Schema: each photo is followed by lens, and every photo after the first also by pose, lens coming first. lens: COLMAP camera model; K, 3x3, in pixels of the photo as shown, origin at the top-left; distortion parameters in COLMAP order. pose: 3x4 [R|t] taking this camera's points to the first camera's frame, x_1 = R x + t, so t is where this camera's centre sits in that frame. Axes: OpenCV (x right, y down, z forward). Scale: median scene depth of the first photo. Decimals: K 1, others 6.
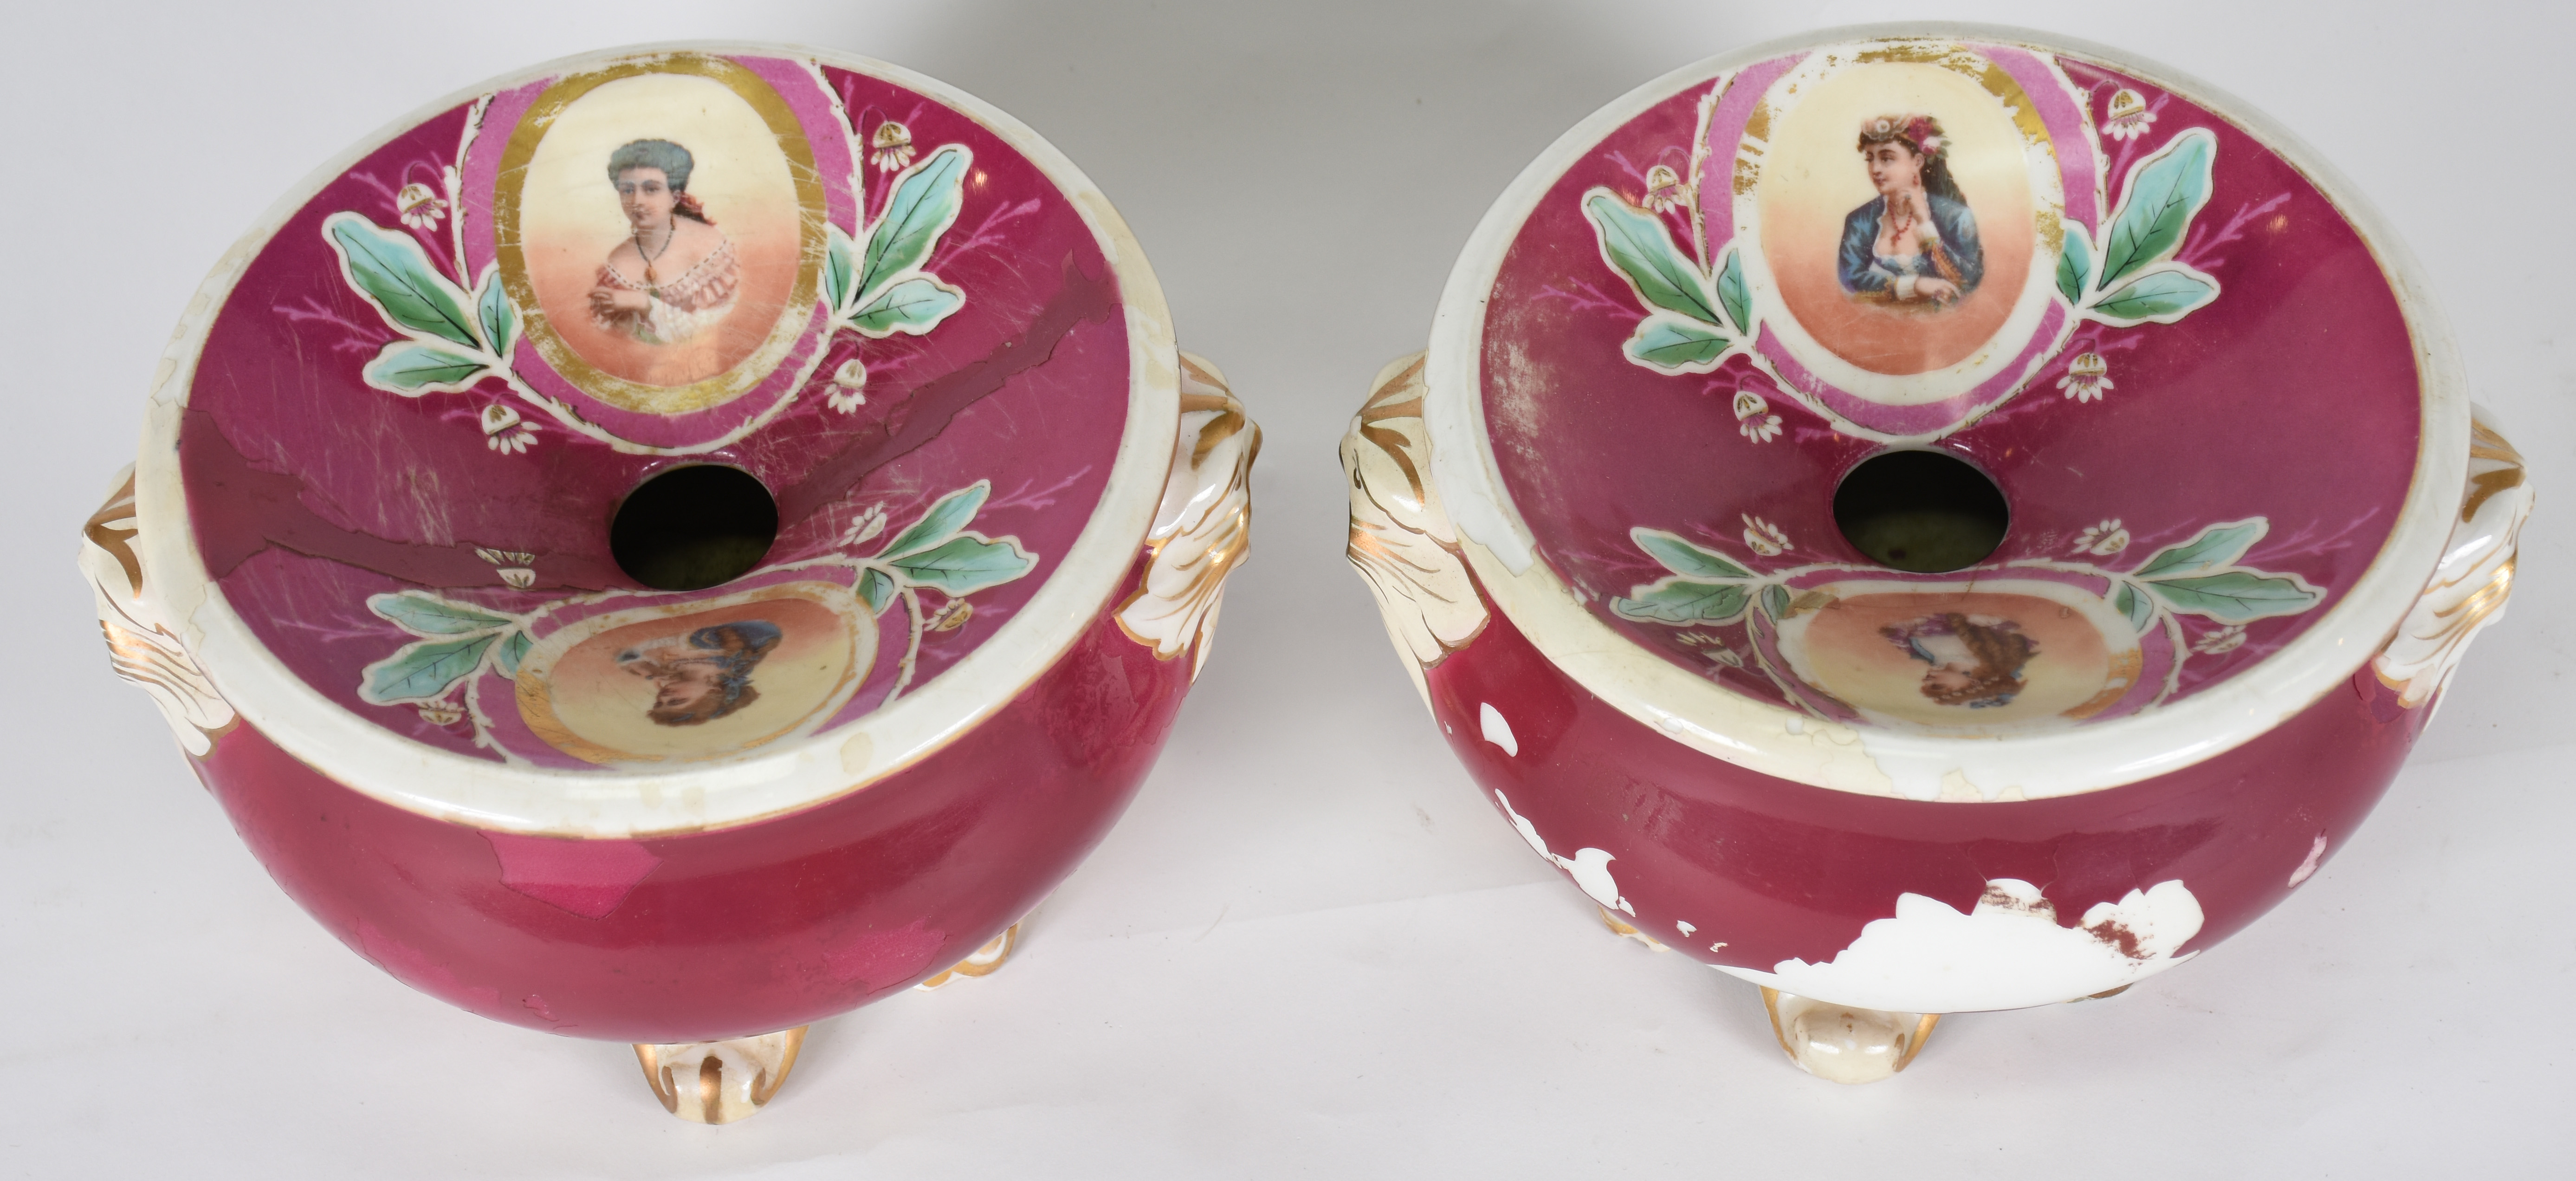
lens RADIAL K [[4399.2, 0, 1288.0], [0, 4399.2, 590.5], [0, 0, 1]] dist [0.212643, 0.060194]
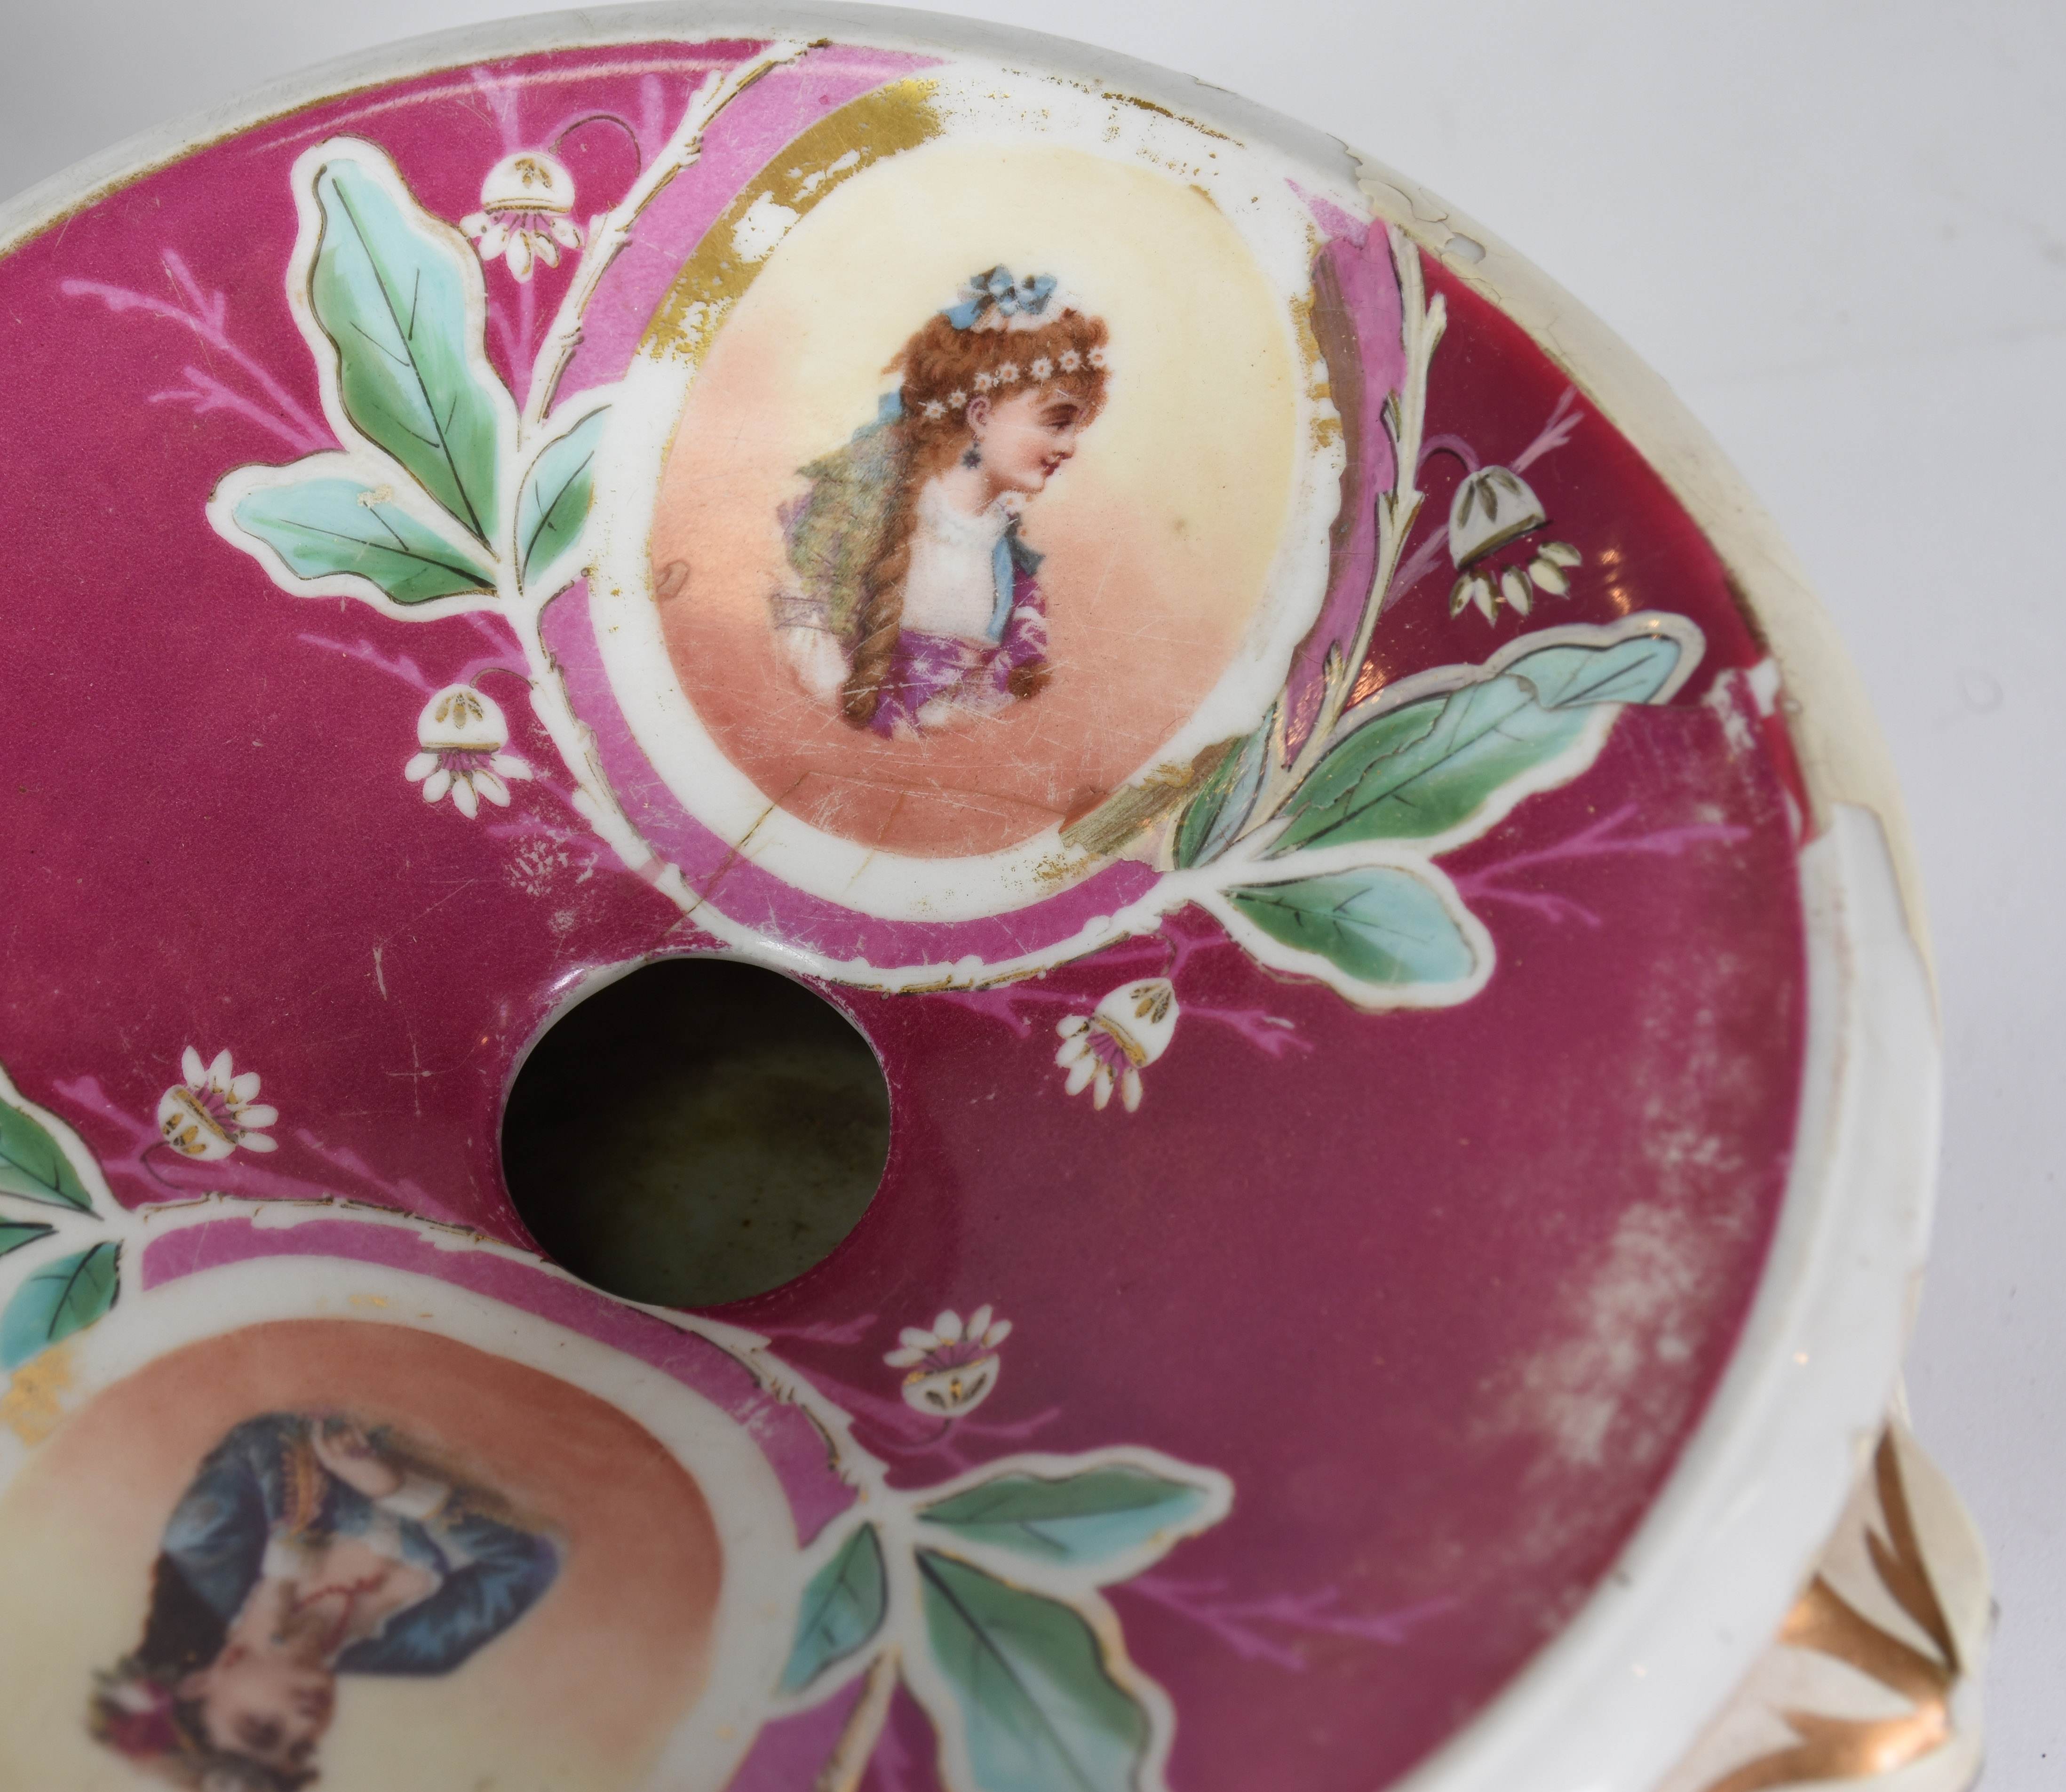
lens RADIAL K [[3198.5, 0, 1033.0], [0, 3198.5, 896.0], [0, 0, 1]] dist [-0.164192, -0.001211]
pose [[-0.897258, -0.374033, 0.234578, 0.046082], [0.371128, -0.351173, 0.859617, -0.270789], [-0.239147, 0.858357, 0.453907, 0.821599]]
